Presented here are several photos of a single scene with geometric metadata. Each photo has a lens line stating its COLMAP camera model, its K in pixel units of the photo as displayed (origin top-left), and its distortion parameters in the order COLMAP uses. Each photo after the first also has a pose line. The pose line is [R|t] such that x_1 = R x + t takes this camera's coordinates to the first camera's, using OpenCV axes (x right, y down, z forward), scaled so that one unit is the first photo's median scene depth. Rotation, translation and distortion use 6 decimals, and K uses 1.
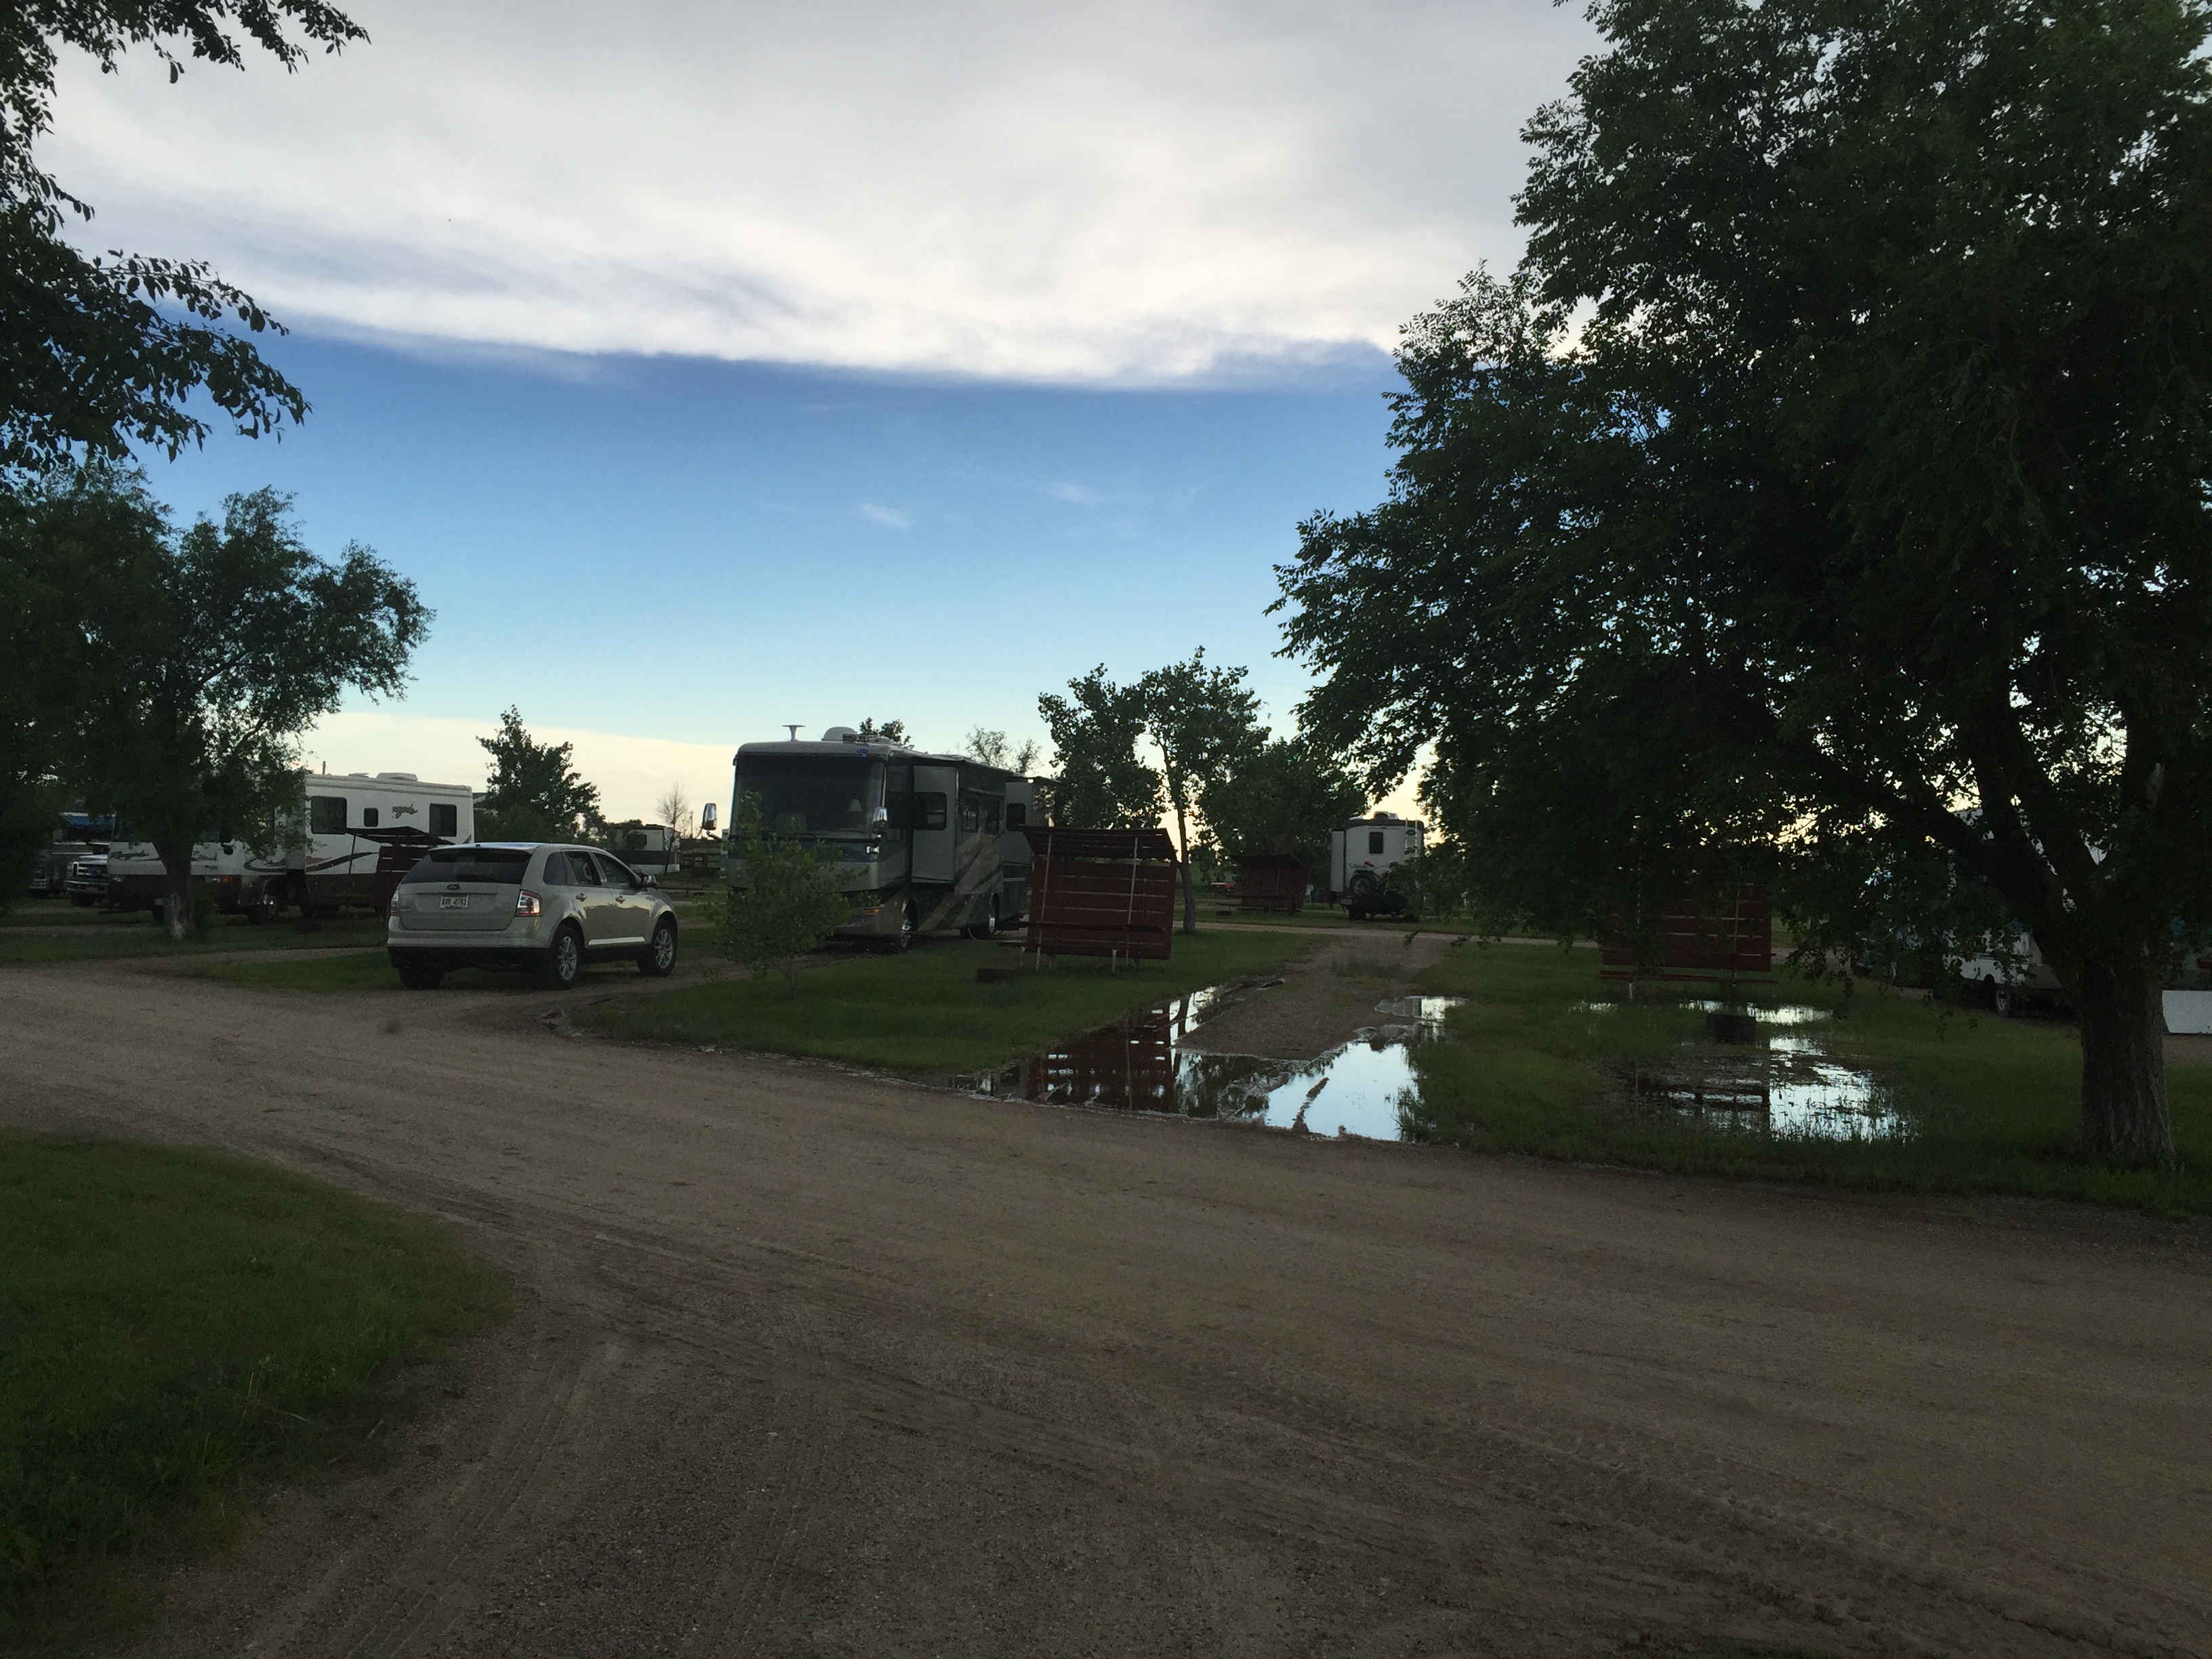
lens RADIAL K [[1854.5, 0, 1118.6], [0, 1854.5, 817.5], [0, 0, 1]] dist [-0.004962, -0.001629]
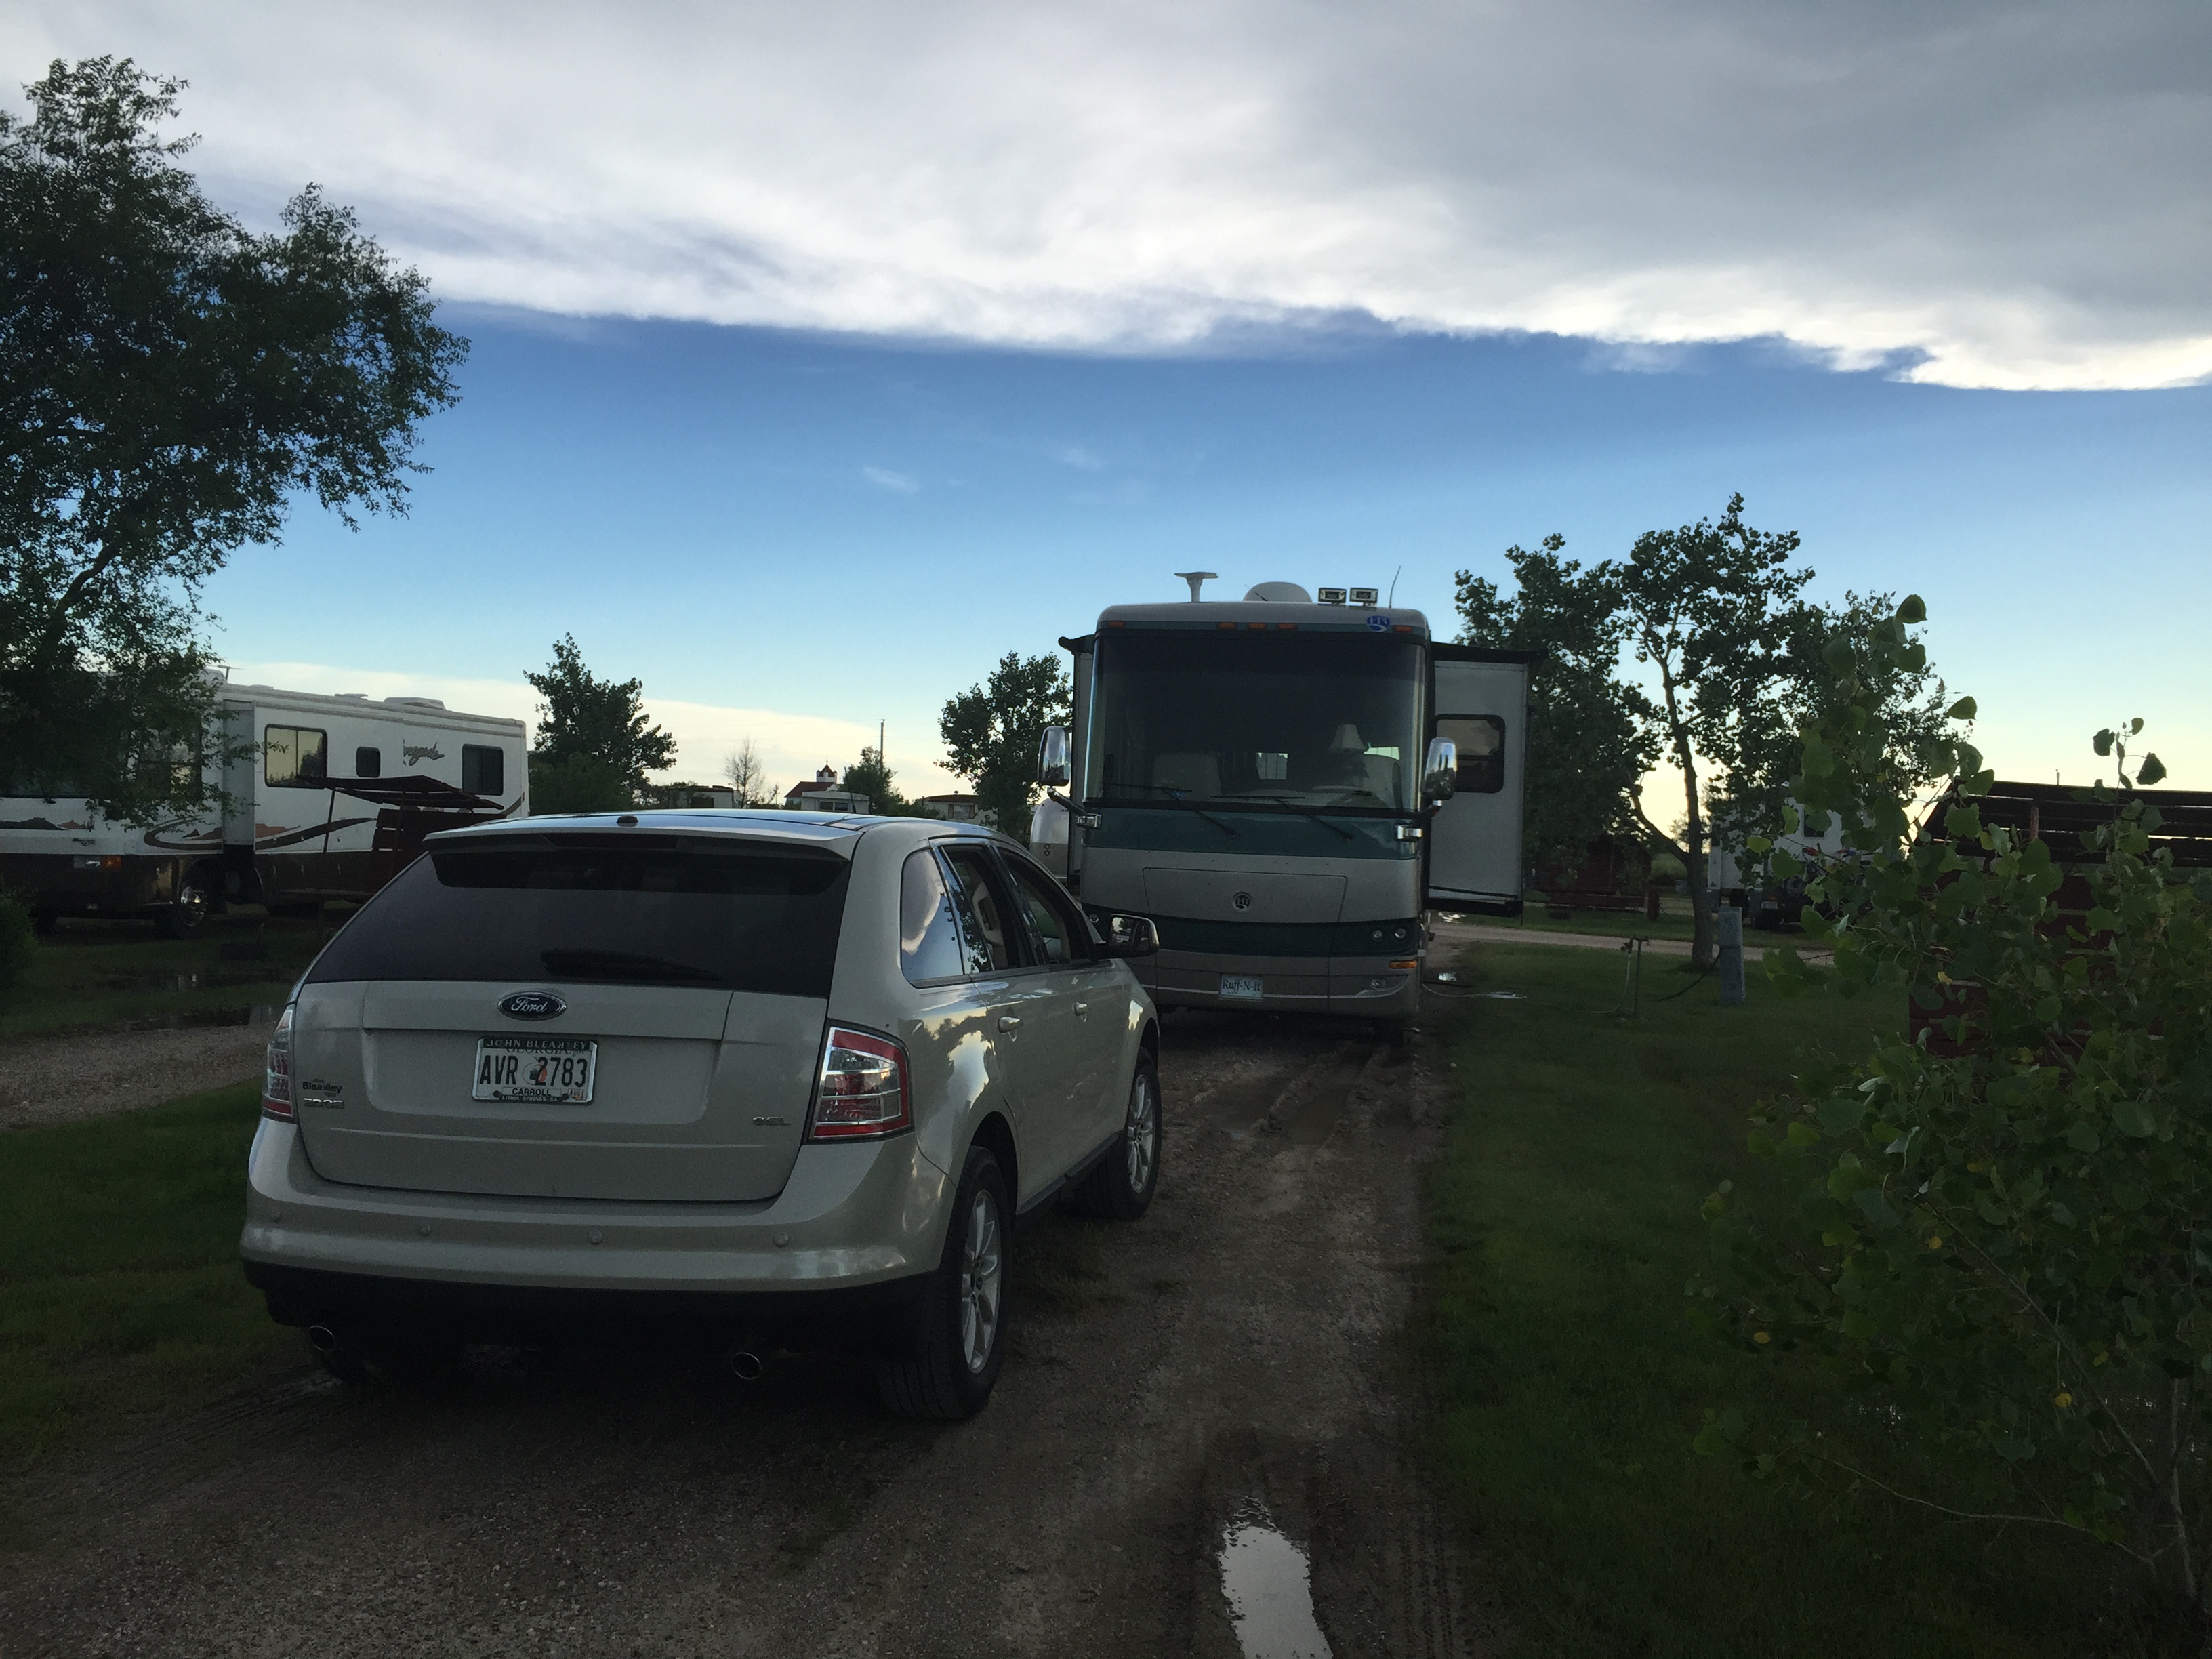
lens RADIAL K [[1854.5, 0, 1095.5], [0, 1854.5, 841.2], [0, 0, 1]] dist [-0.004962, -0.001629]
pose [[0.999443, 0.014761, -0.029935, -0.140592], [-0.013867, 0.999458, 0.029853, 0.004712], [0.030359, -0.029422, 0.999106, 0.387142]]
